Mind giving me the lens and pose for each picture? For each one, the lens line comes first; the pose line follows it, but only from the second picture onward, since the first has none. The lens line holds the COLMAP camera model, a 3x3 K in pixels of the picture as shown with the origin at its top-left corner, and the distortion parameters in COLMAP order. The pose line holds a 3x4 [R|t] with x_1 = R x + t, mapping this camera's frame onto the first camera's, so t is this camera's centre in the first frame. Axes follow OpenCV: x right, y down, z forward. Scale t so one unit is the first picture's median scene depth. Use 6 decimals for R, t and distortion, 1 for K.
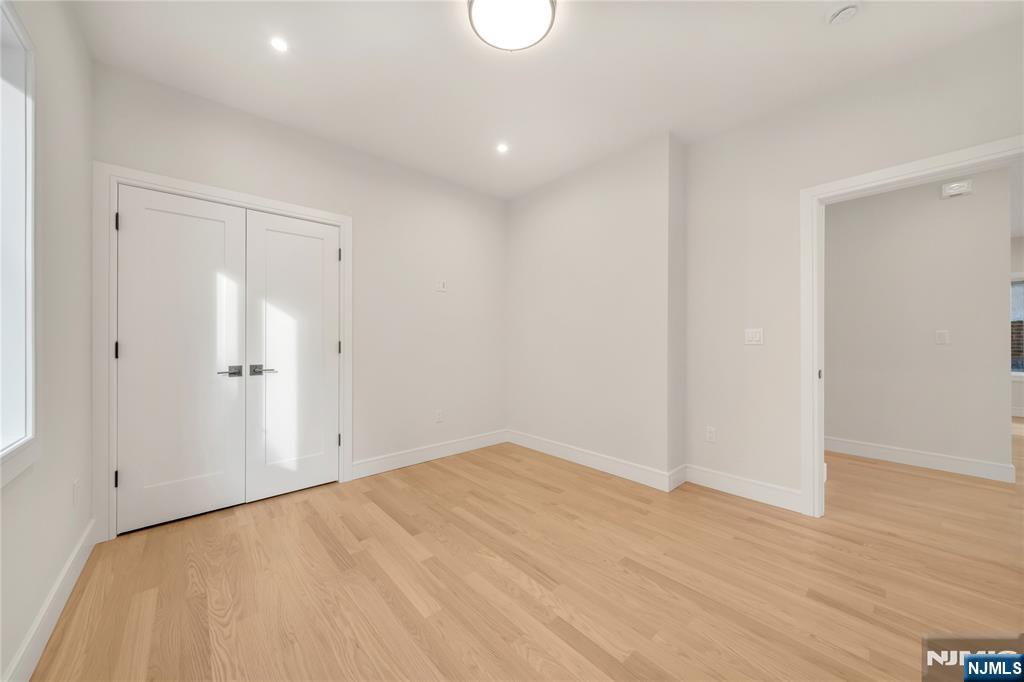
lens RADIAL K [[355.1, 0, 512.0], [0, 355.1, 341.0], [0, 0, 1]] dist [0.000791, 0.000086]
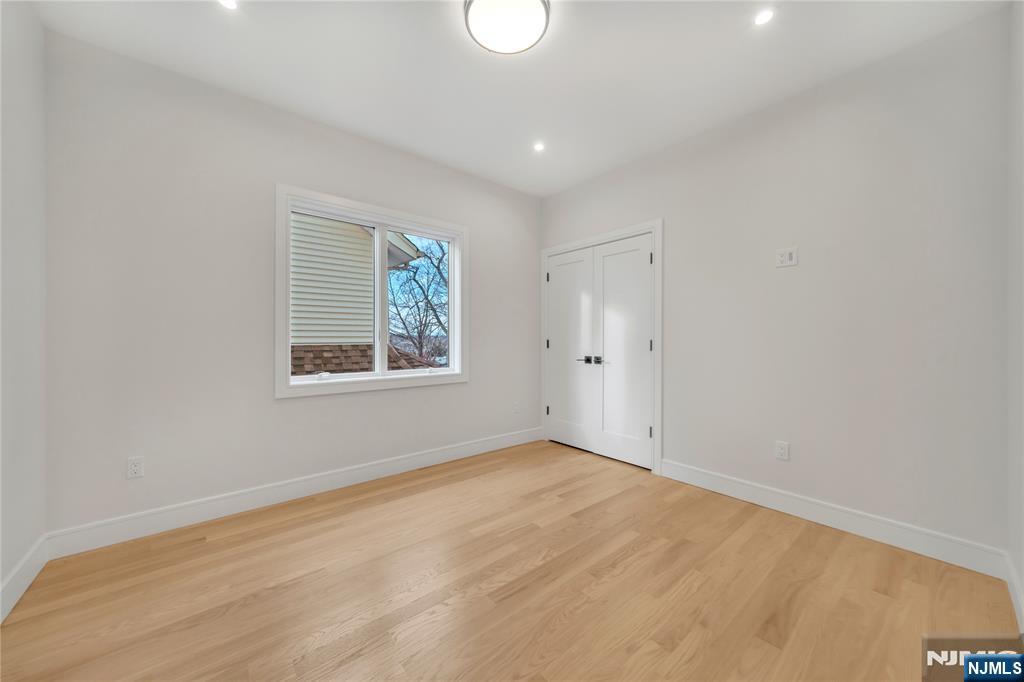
lens RADIAL K [[355.3, 0, 504.6], [0, 355.3, 338.3], [0, 0, 1]] dist [-0.001096, 0.000050]
pose [[-0.029249, -0.000669, -0.999572, 0.698960], [-0.003818, 0.999993, -0.000558, -0.001589], [0.999565, 0.003800, -0.029251, 0.692506]]
